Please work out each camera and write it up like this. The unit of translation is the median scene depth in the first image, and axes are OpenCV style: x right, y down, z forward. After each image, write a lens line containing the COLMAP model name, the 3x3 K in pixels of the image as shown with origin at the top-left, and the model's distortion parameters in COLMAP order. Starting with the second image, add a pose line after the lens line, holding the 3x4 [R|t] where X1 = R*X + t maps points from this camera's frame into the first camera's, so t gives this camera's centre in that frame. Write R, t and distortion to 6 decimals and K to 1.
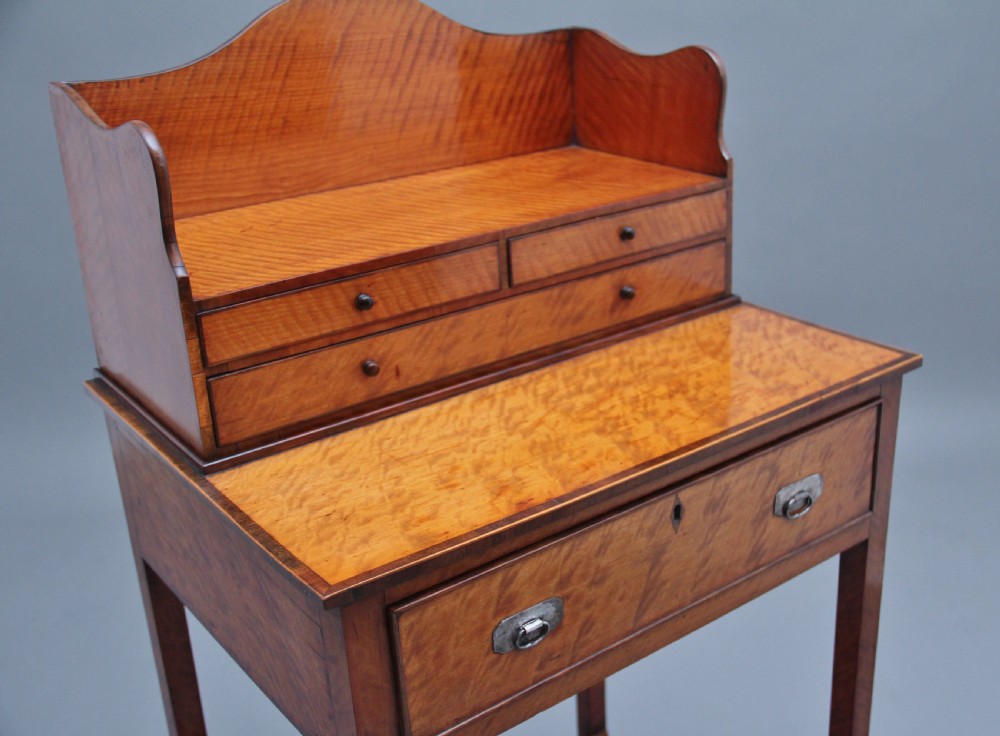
lens RADIAL K [[1155.9, 0, 519.2], [0, 1155.9, 385.1], [0, 0, 1]] dist [-0.109512, 0.021523]
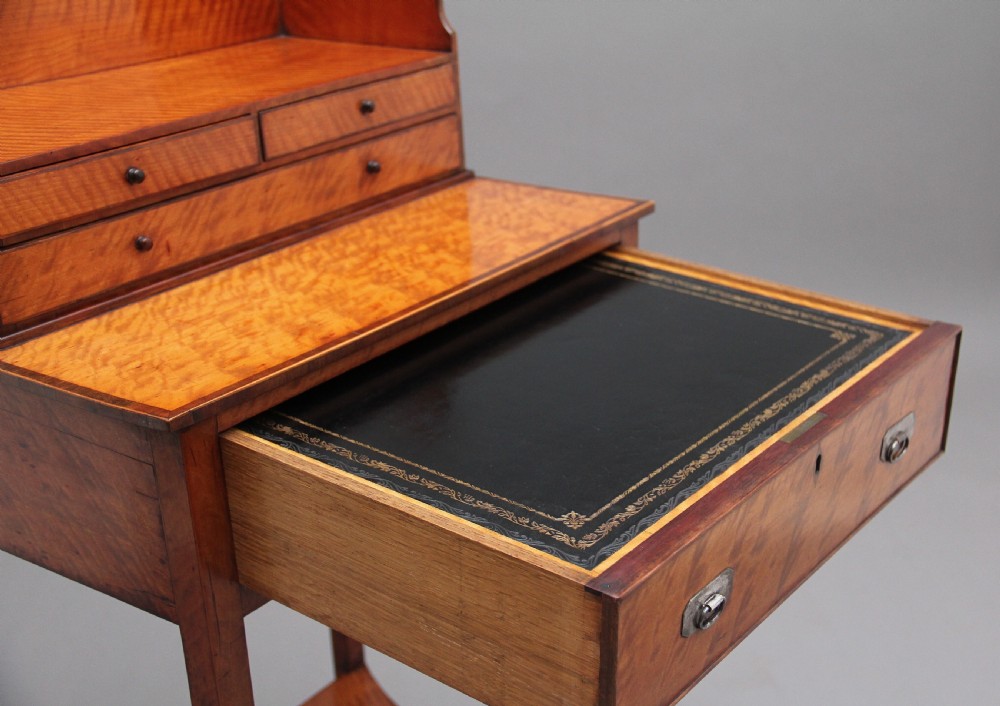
lens RADIAL K [[1450.7, 0, 499.4], [0, 1450.7, 337.1], [0, 0, 1]] dist [0.106978, 0.663902]
pose [[0.963951, -0.100037, 0.246557, -0.140698], [0.108819, 0.993813, -0.022219, 0.119132], [-0.242809, 0.048248, 0.968874, -0.290251]]
